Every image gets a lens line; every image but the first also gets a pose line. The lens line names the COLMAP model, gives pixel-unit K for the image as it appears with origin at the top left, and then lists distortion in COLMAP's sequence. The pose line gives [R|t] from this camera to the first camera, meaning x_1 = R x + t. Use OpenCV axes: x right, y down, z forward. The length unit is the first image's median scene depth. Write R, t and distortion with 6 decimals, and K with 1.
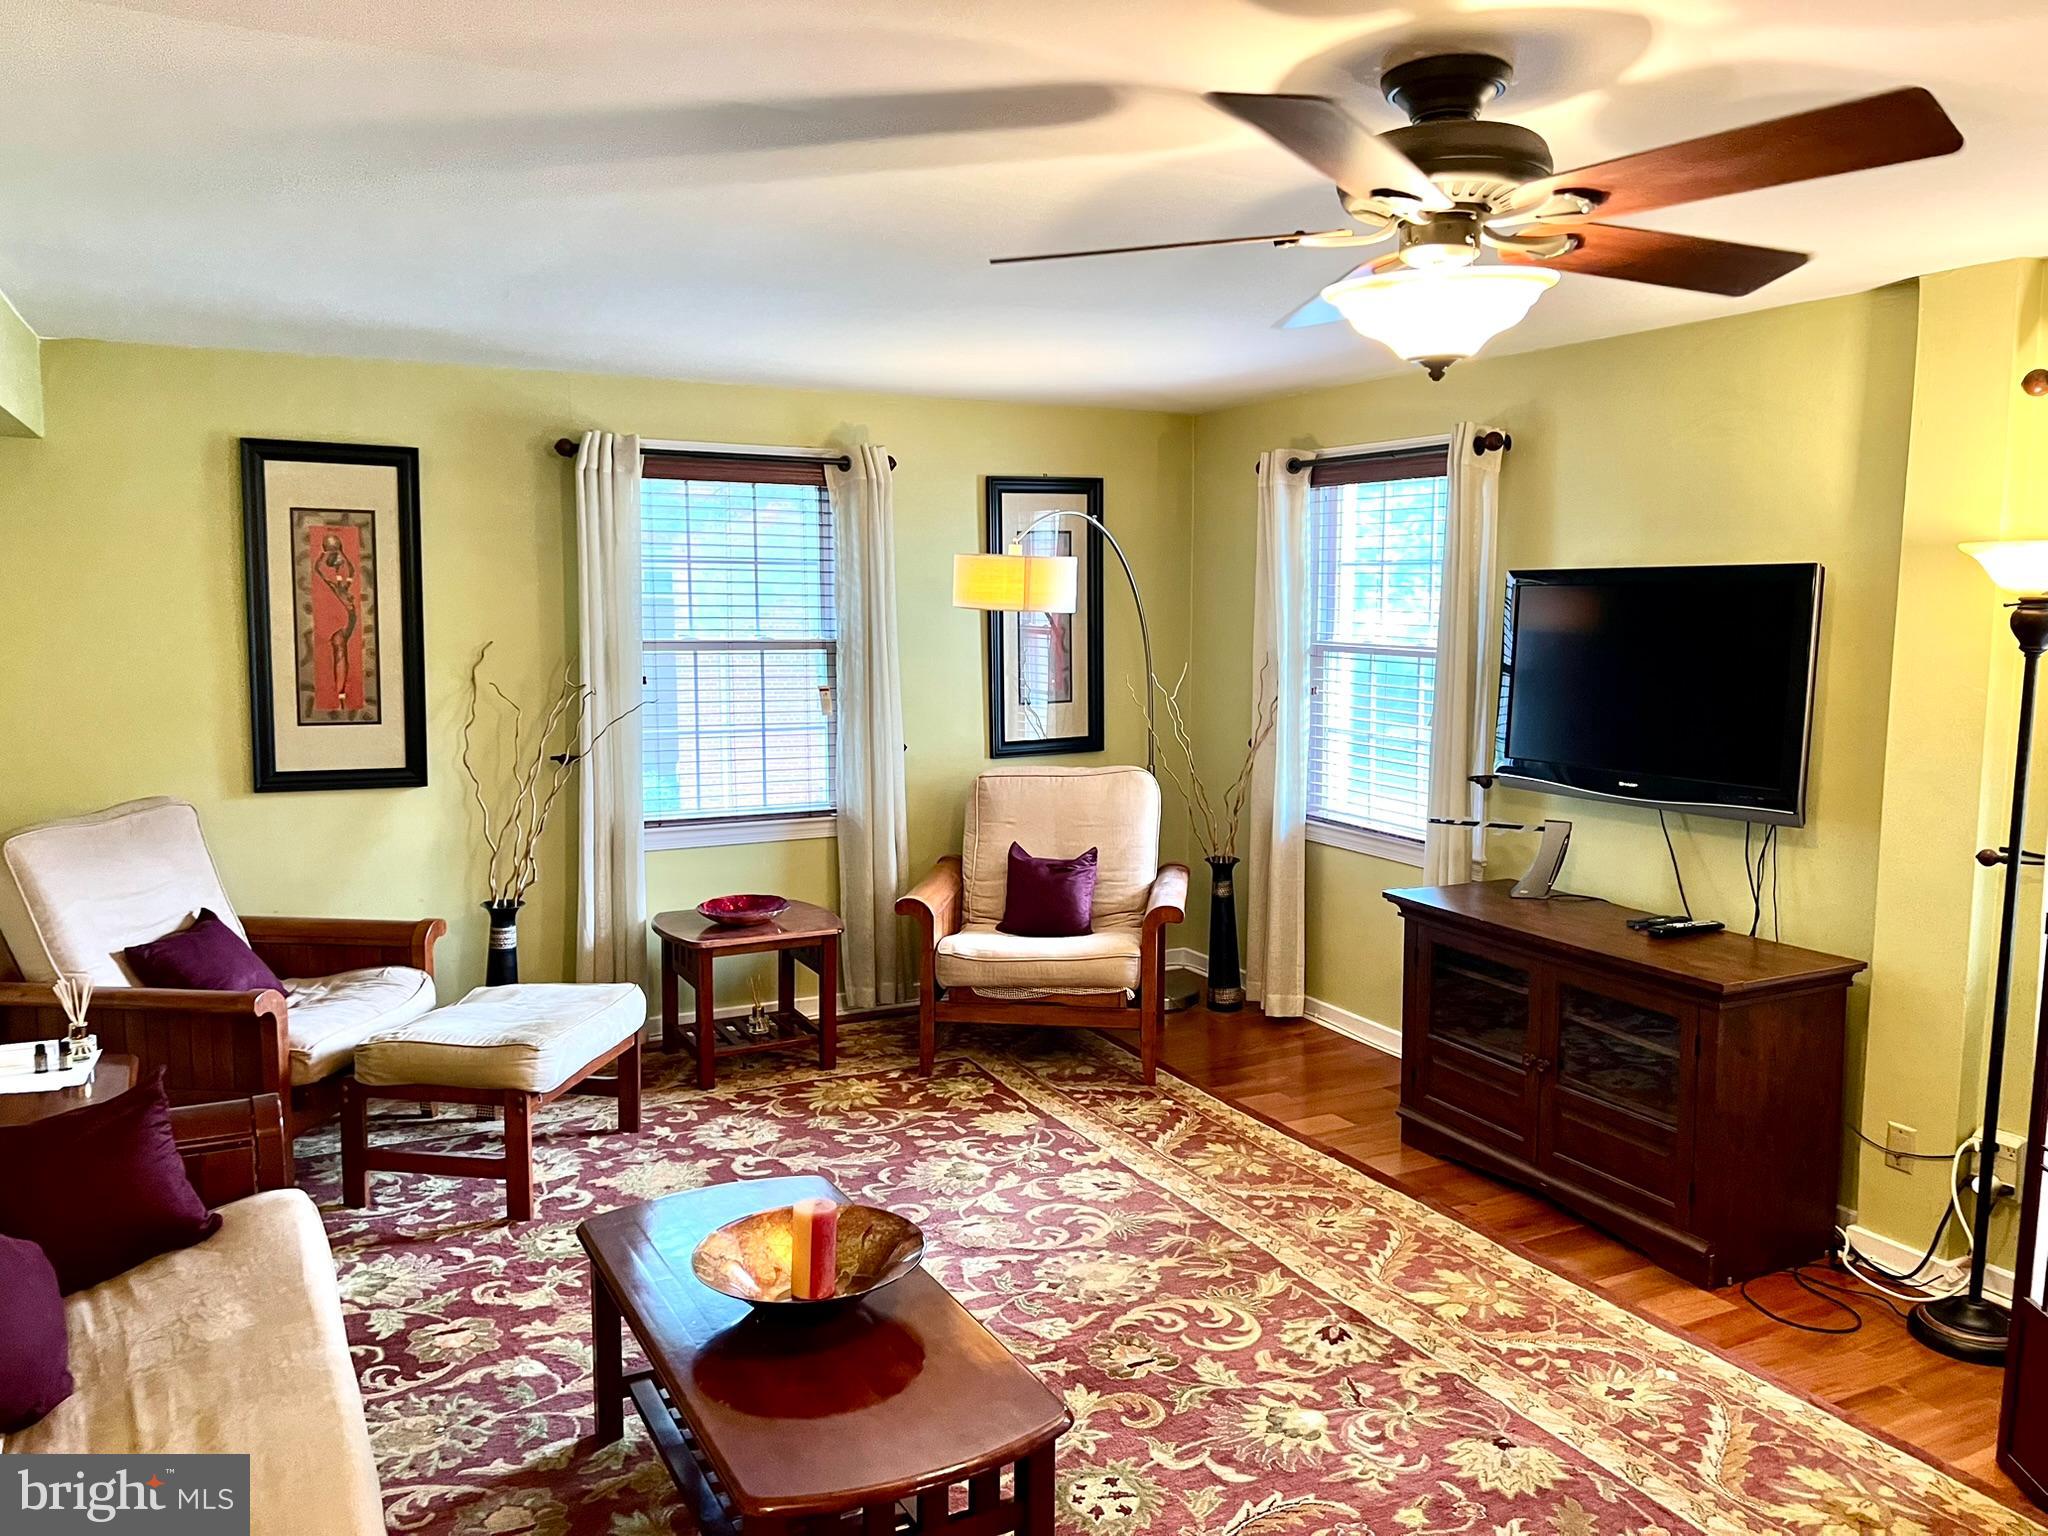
lens RADIAL K [[1464.8, 0, 1024.0], [0, 1464.8, 768.0], [0, 0, 1]] dist [0.043865, -0.052084]
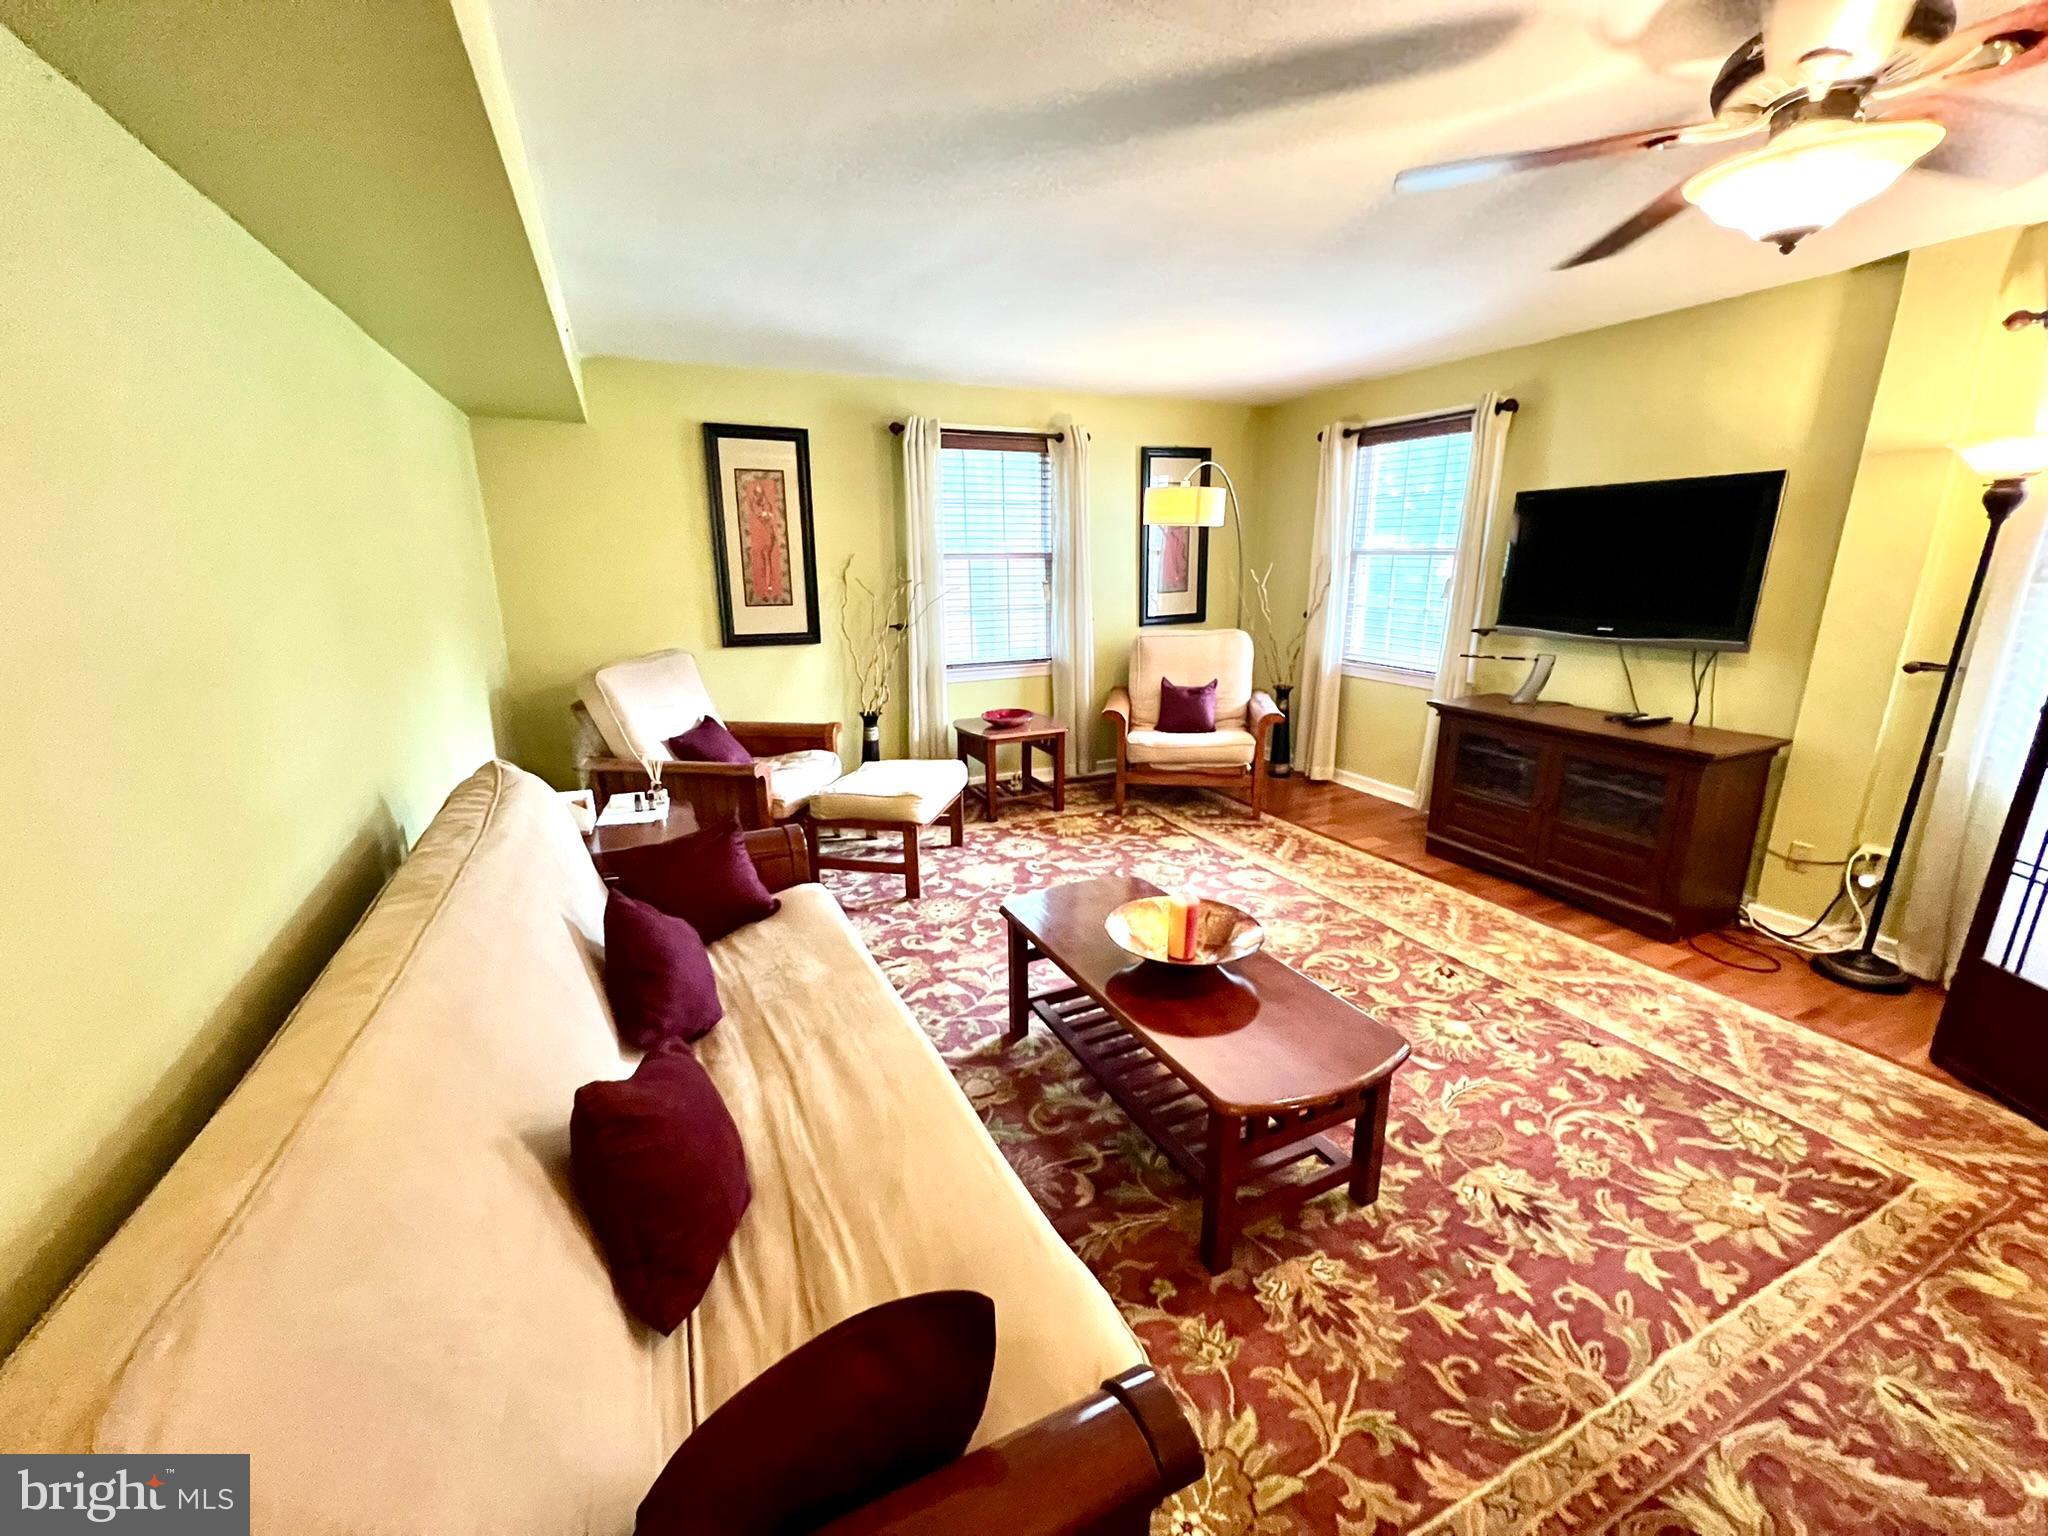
lens RADIAL K [[787.8, 0, 1024.0], [0, 787.8, 768.0], [0, 0, 1]] dist [-0.011312, -0.000100]
pose [[0.998781, -0.003419, -0.049238, -0.149440], [0.010568, 0.989273, 0.145693, 0.027700], [0.048212, -0.146036, 0.988104, 0.127448]]
